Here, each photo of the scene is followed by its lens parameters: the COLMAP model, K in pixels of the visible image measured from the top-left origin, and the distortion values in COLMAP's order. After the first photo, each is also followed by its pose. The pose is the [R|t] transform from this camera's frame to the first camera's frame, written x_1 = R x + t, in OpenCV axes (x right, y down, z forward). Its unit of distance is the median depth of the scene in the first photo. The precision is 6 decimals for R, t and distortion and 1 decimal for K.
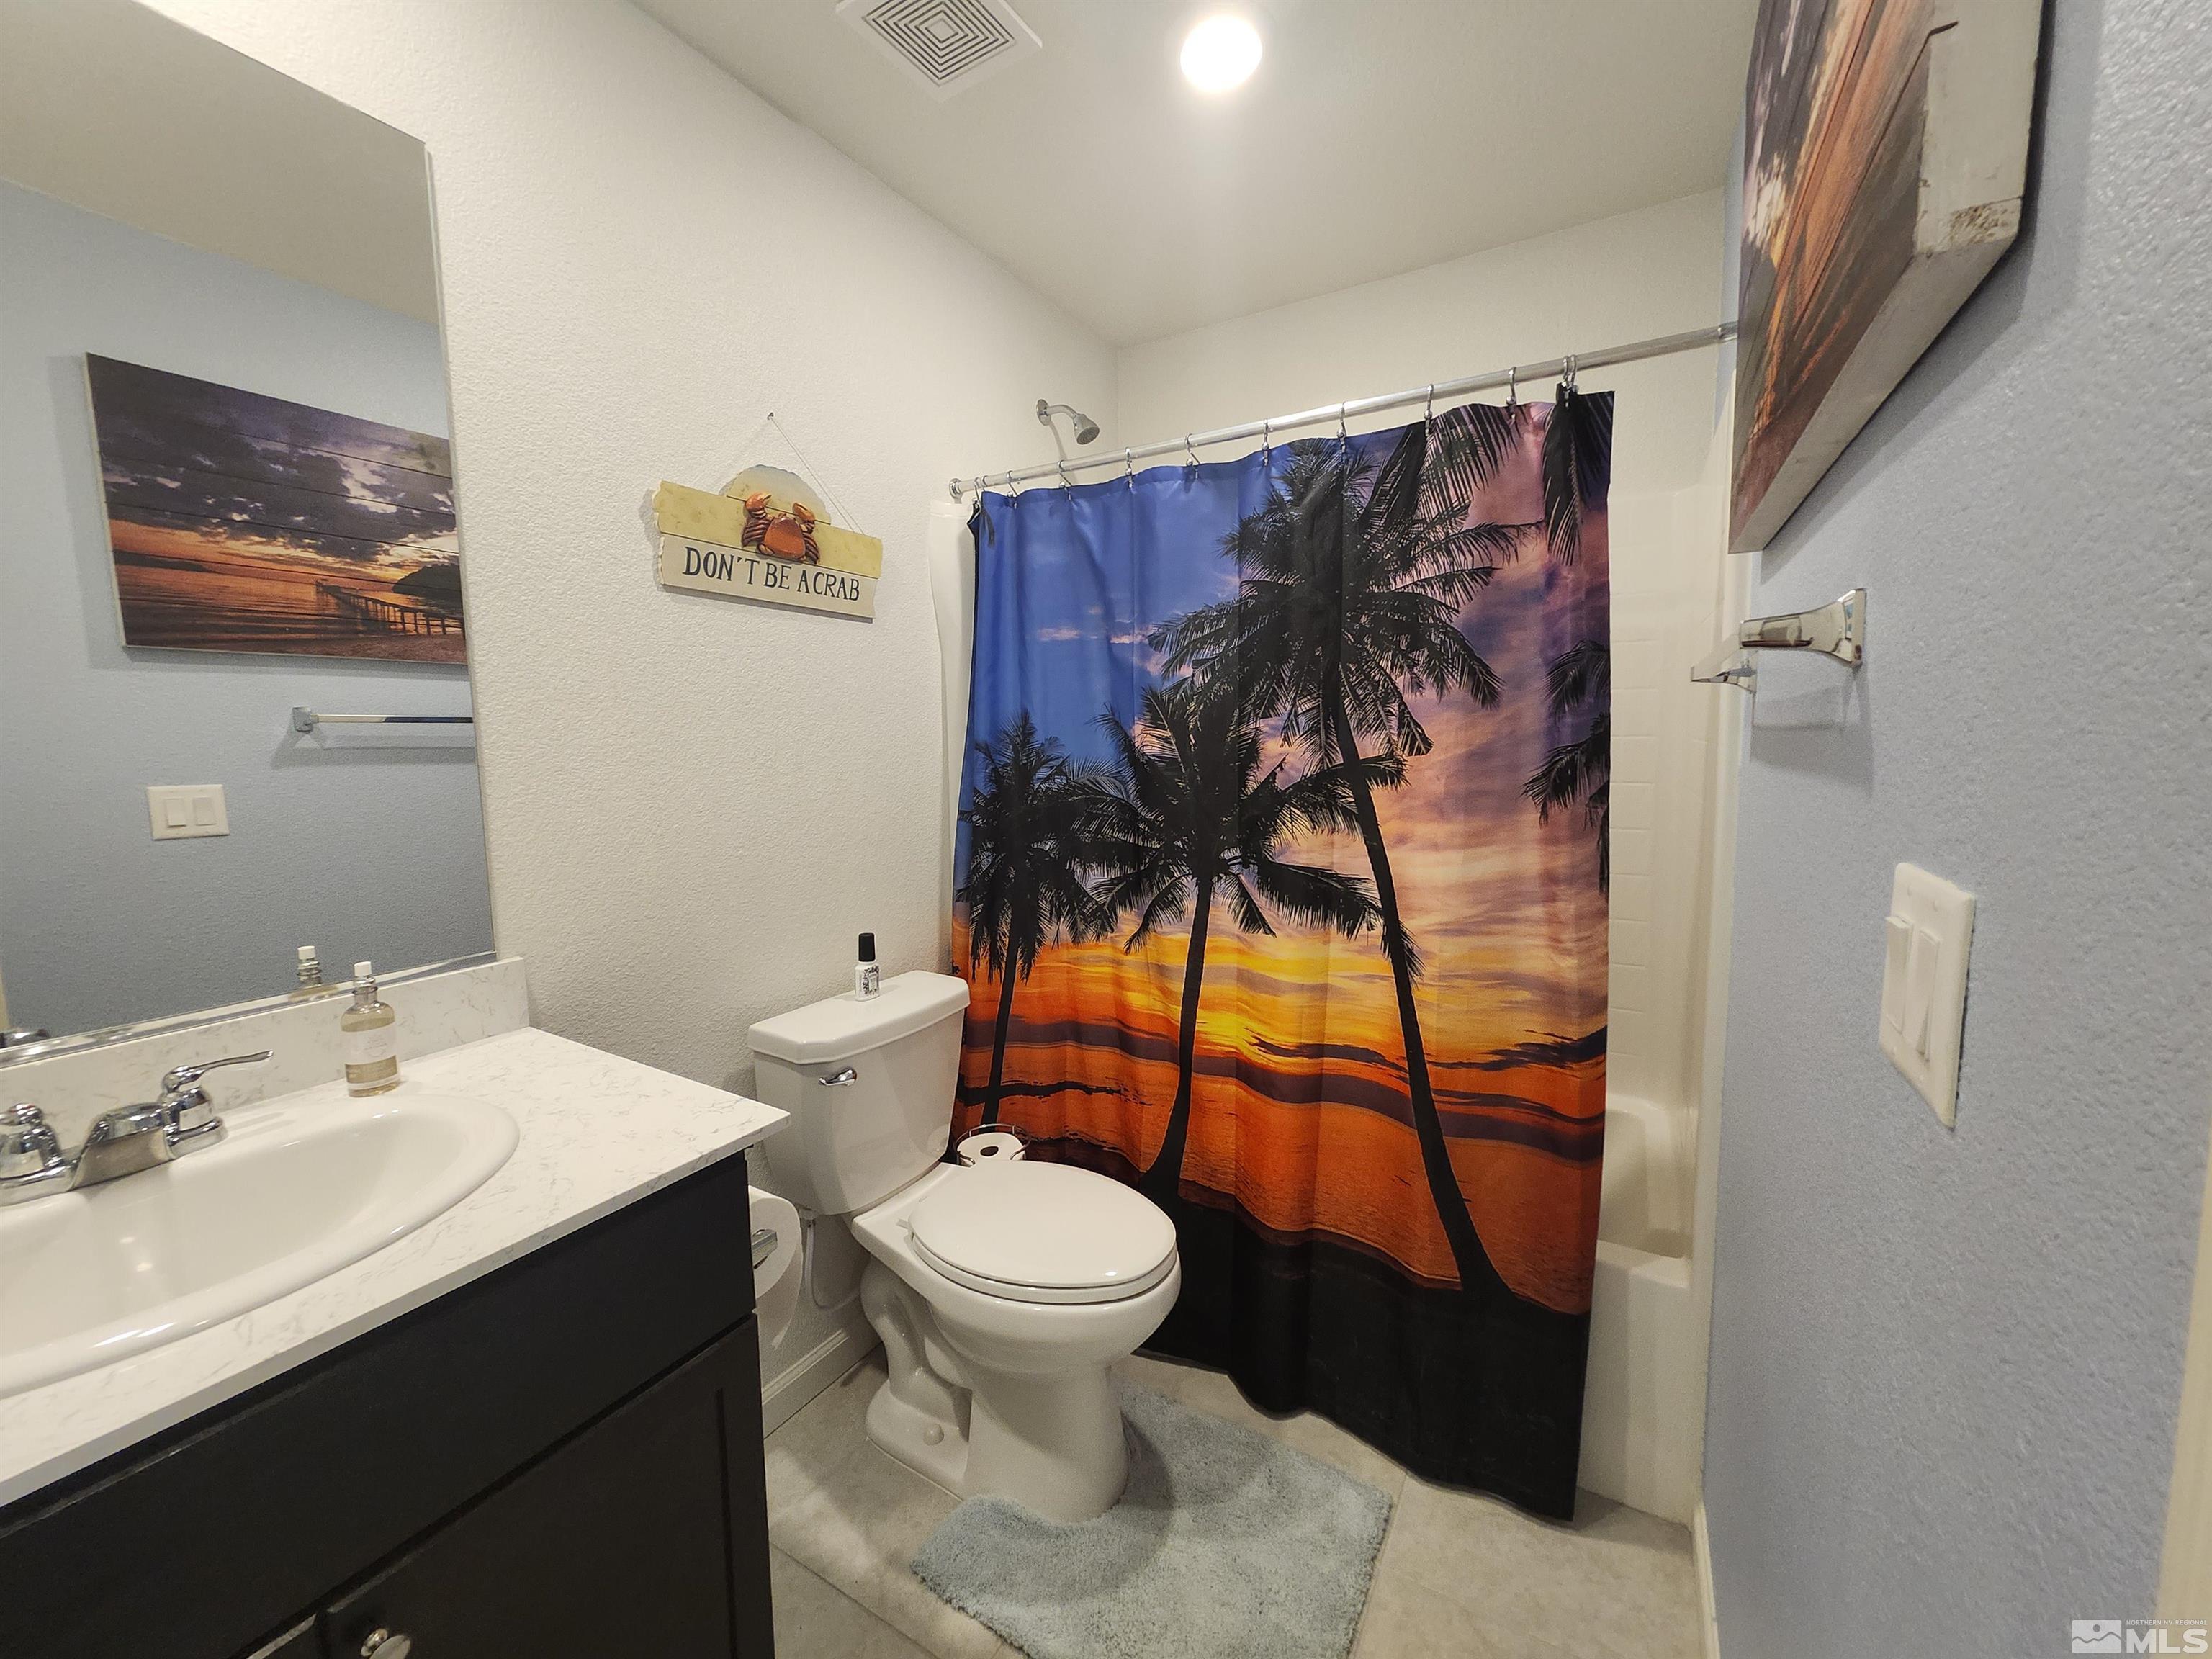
lens RADIAL K [[864.8, 0, 1123.8], [0, 864.8, 812.1], [0, 0, 1]] dist [-0.006233, 0.001406]
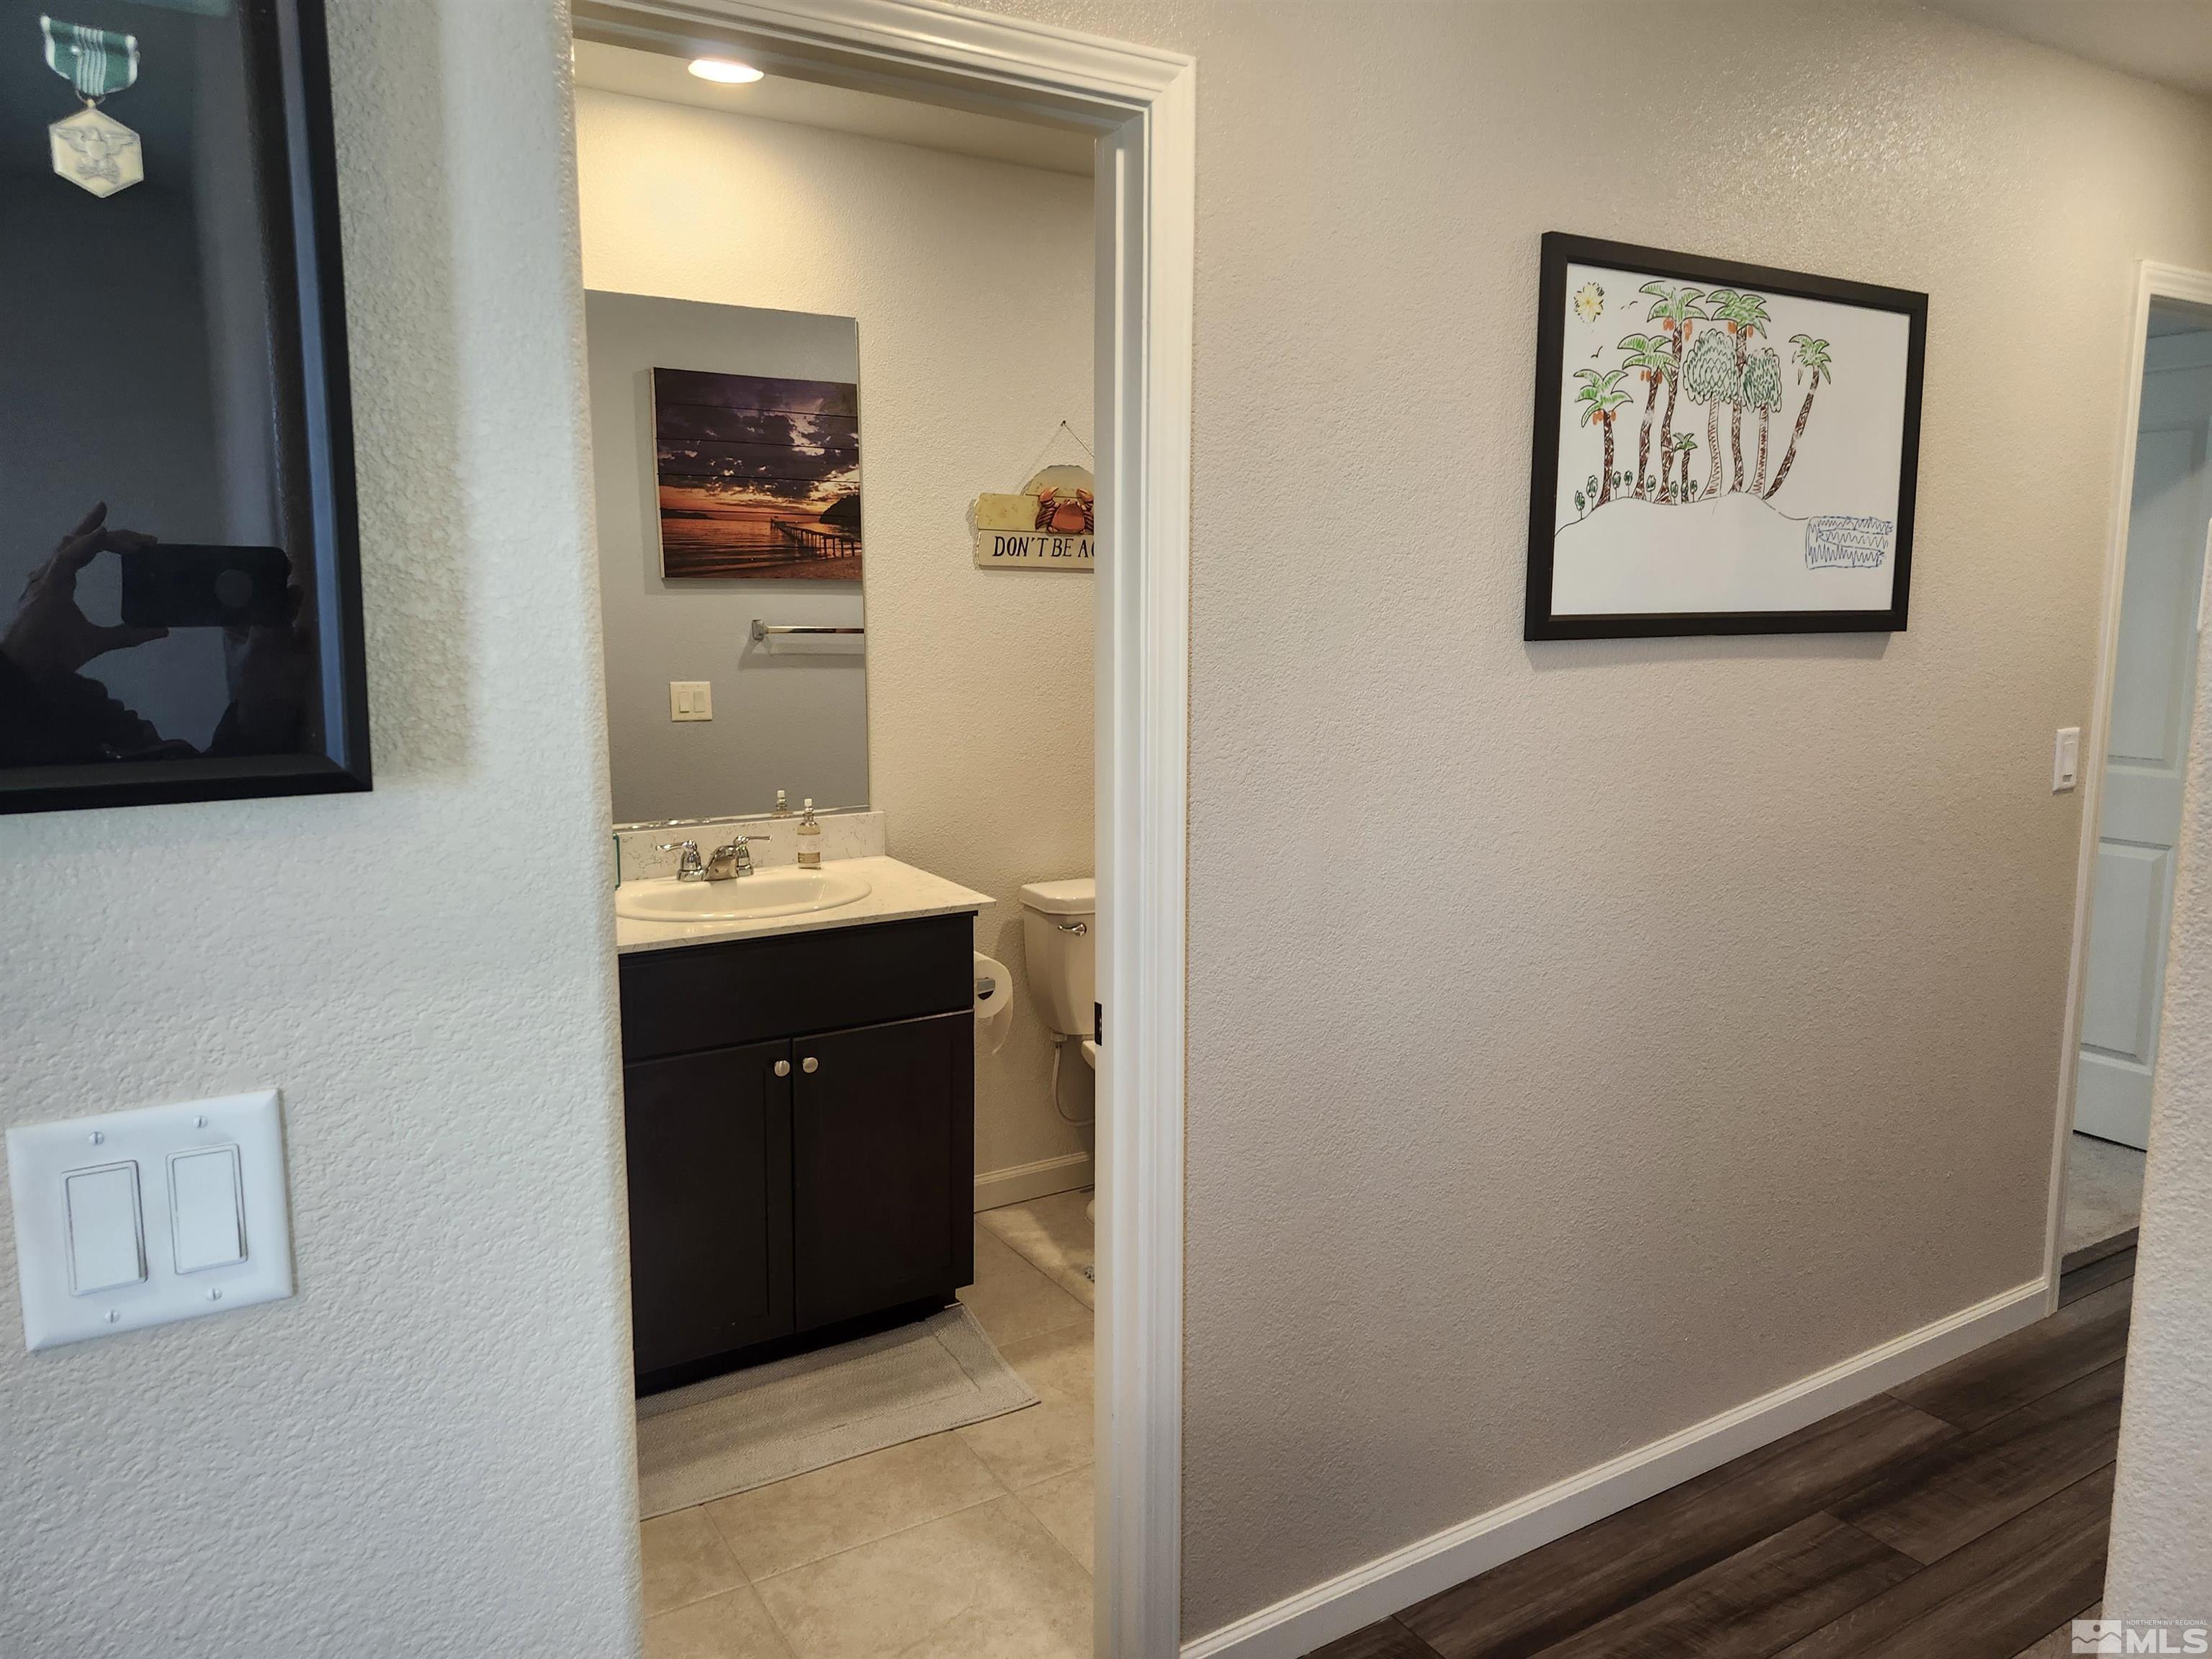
lens RADIAL K [[1522.3, 0, 1130.9], [0, 1522.3, 812.2], [0, 0, 1]] dist [0.088405, -0.100567]
pose [[0.884808, 0.084786, -0.458178, 0.748410], [-0.060572, 0.995891, 0.067316, -0.036287], [0.462003, -0.031809, 0.886308, -0.963609]]
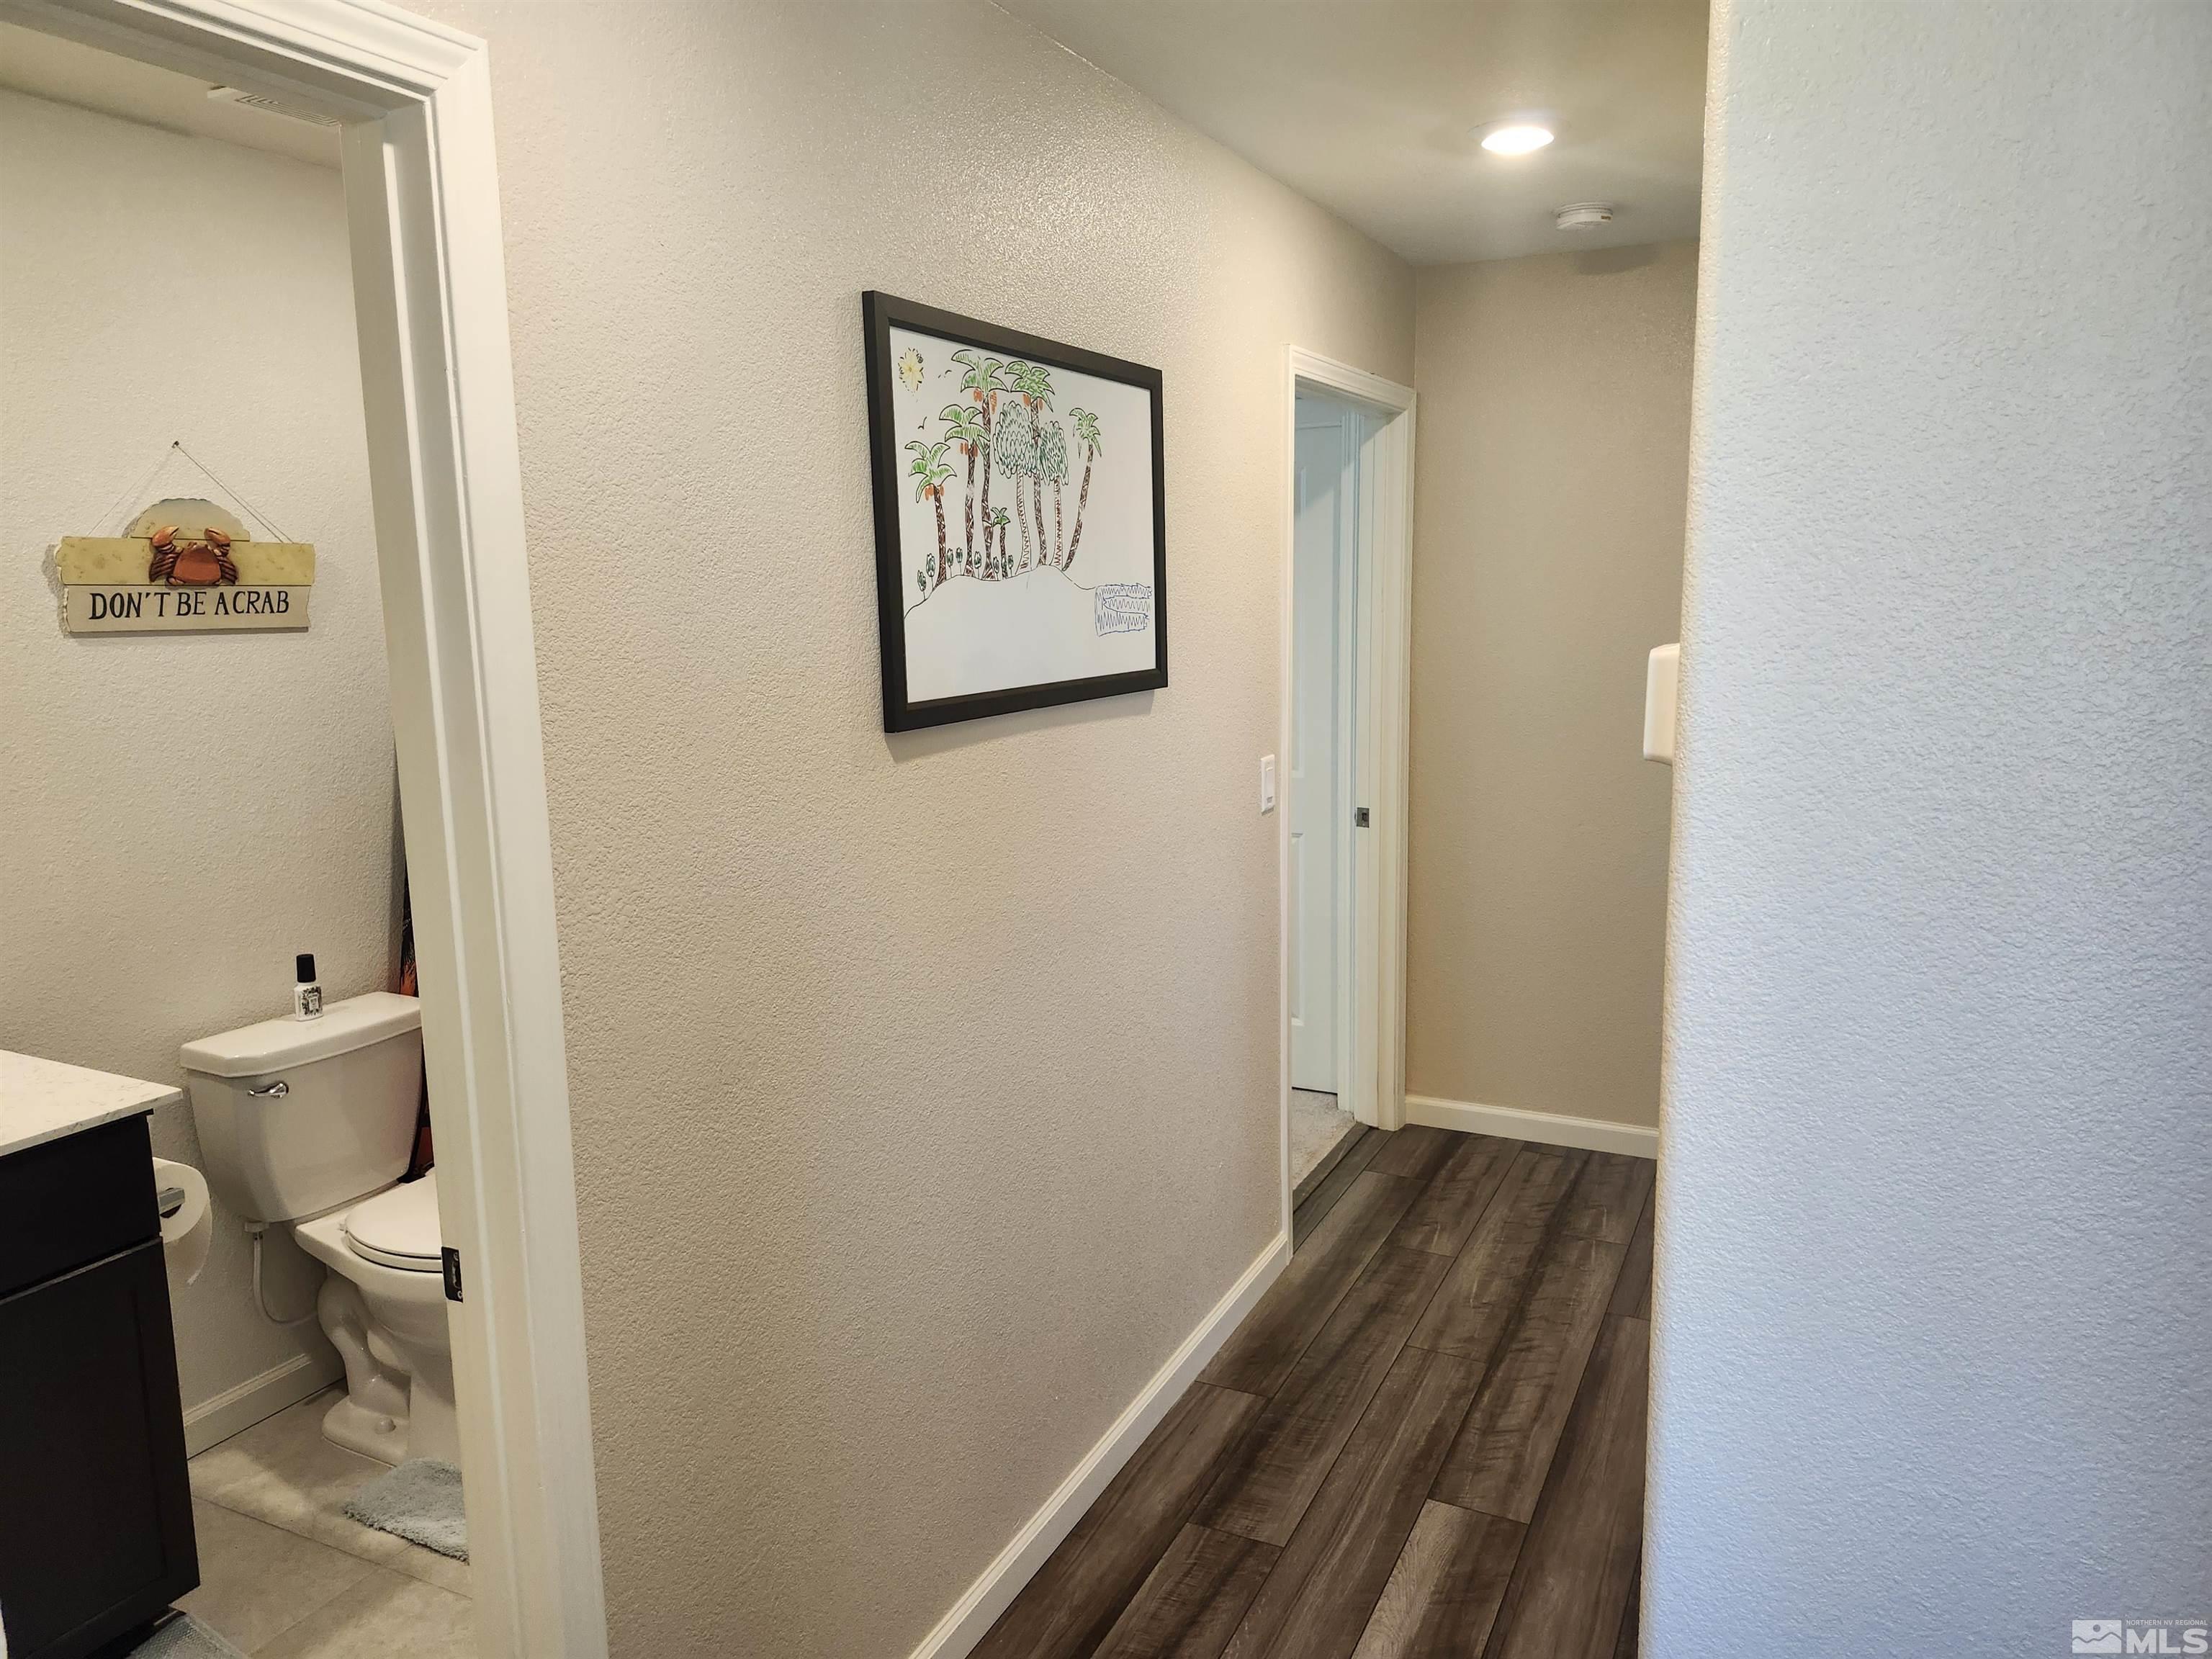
lens RADIAL K [[1522.3, 0, 1111.5], [0, 1522.3, 840.4], [0, 0, 1]] dist [0.088405, -0.100567]
pose [[0.997458, -0.010673, 0.070458, 0.517580], [0.005516, 0.997318, 0.072983, -0.120152], [-0.071047, -0.072408, 0.994841, -0.859144]]
